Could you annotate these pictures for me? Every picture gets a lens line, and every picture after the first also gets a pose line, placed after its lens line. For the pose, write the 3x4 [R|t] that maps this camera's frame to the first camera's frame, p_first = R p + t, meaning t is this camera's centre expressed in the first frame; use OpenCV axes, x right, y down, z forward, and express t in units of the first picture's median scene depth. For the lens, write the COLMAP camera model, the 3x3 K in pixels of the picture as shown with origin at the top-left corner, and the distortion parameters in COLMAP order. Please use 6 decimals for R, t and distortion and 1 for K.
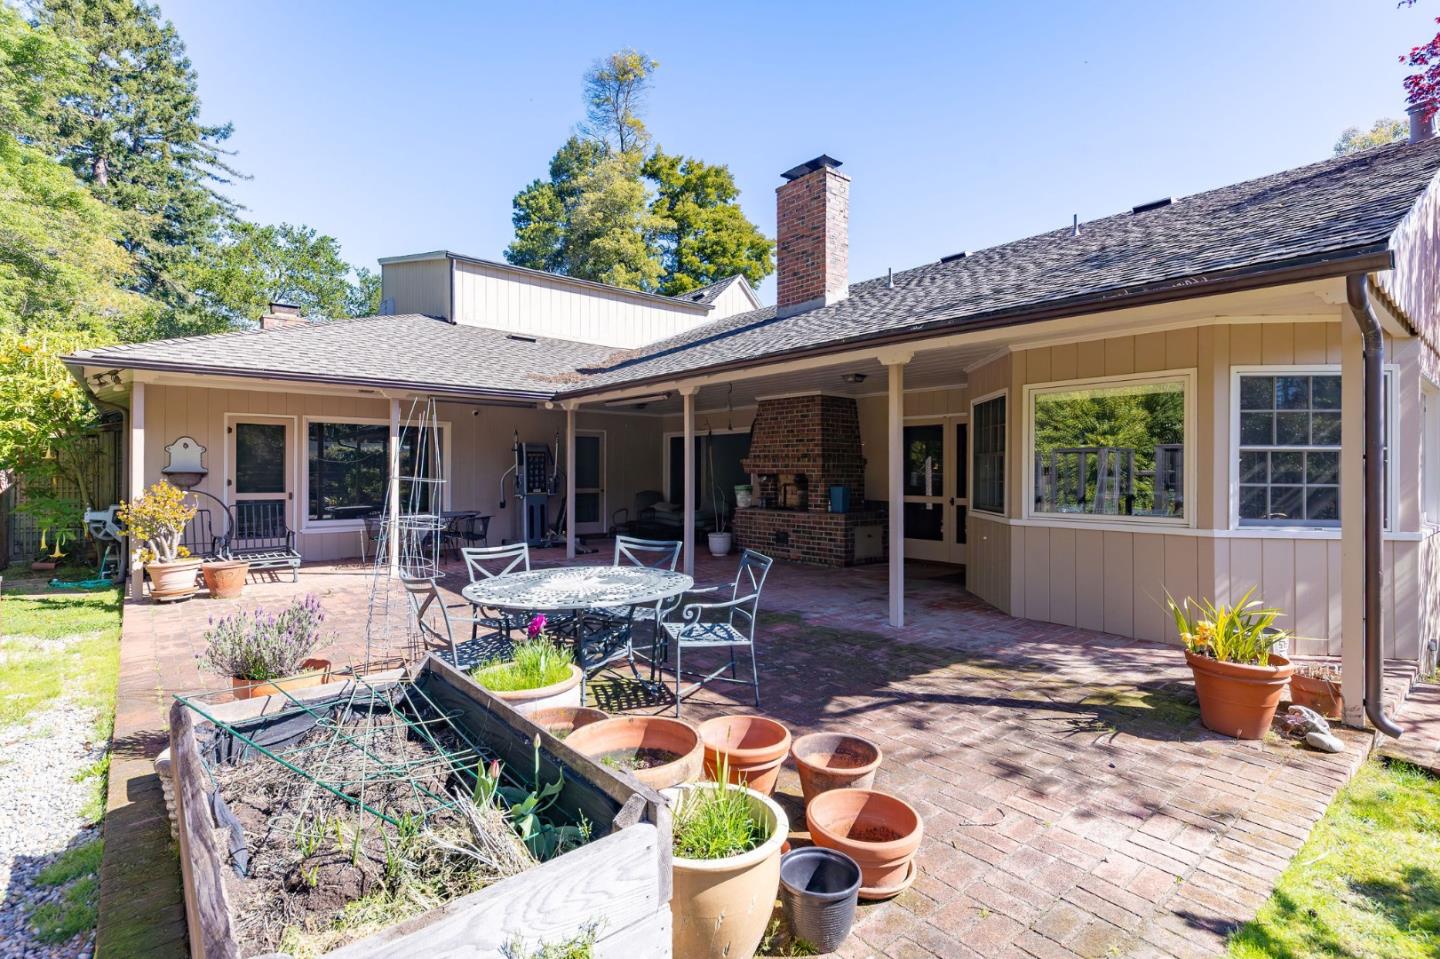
lens RADIAL K [[692.5, 0, 720.4], [0, 692.5, 475.2], [0, 0, 1]] dist [0.001773, 0.000061]
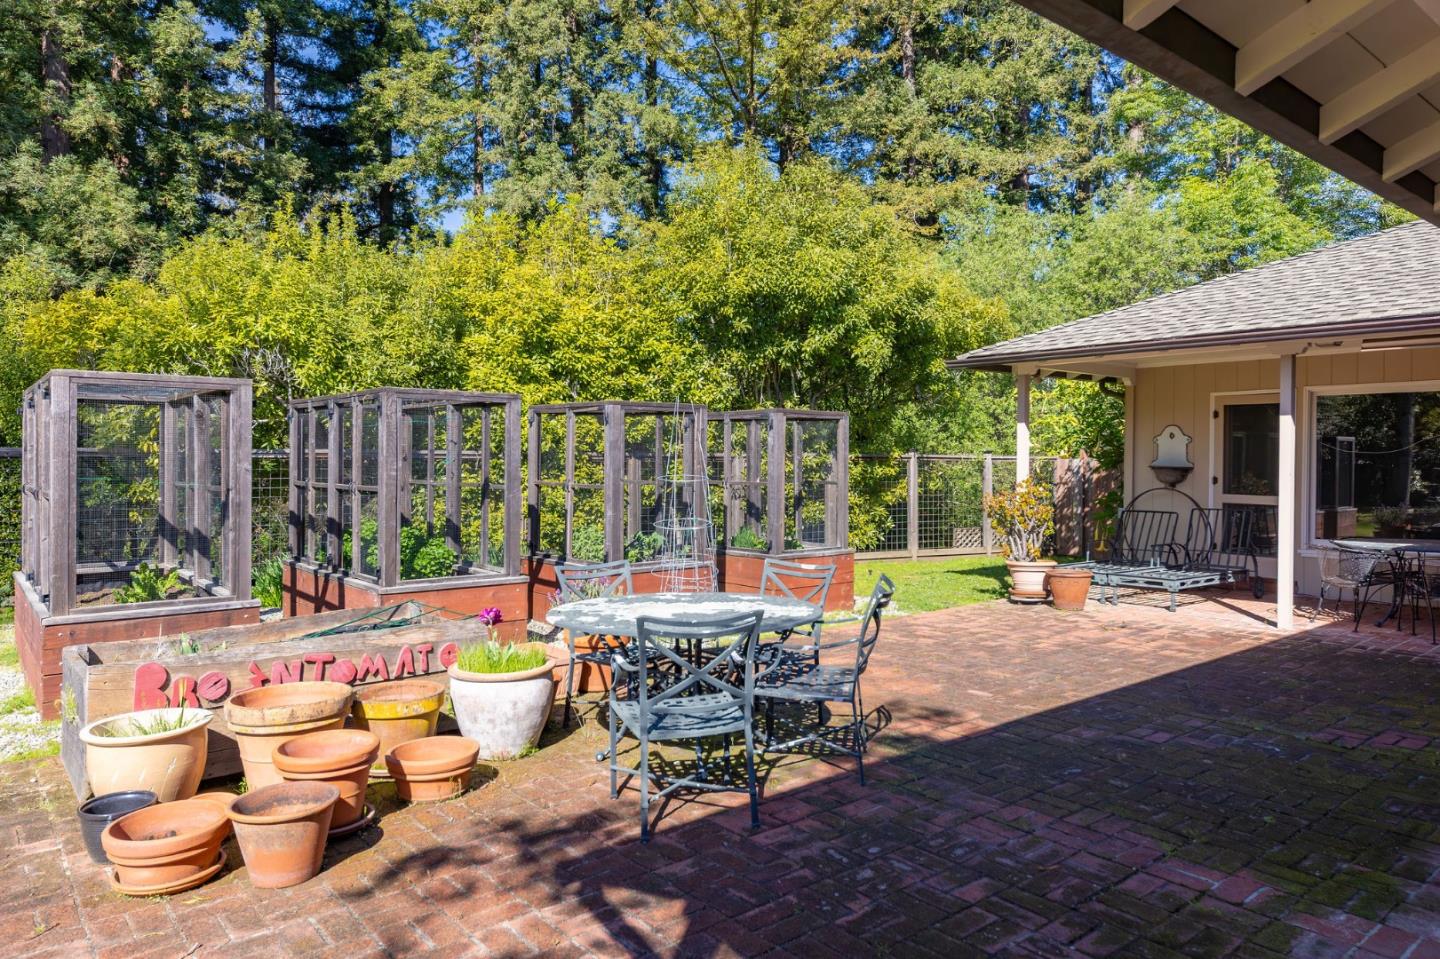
lens RADIAL K [[948.8, 0, 721.4], [0, 948.8, 471.6], [0, 0, 1]] dist [0.000396, -0.000107]
pose [[-0.001167, 0.016621, -0.999861, 0.774483], [-0.013573, 0.999770, 0.016635, -0.020063], [0.999907, 0.013590, -0.000941, 0.893073]]
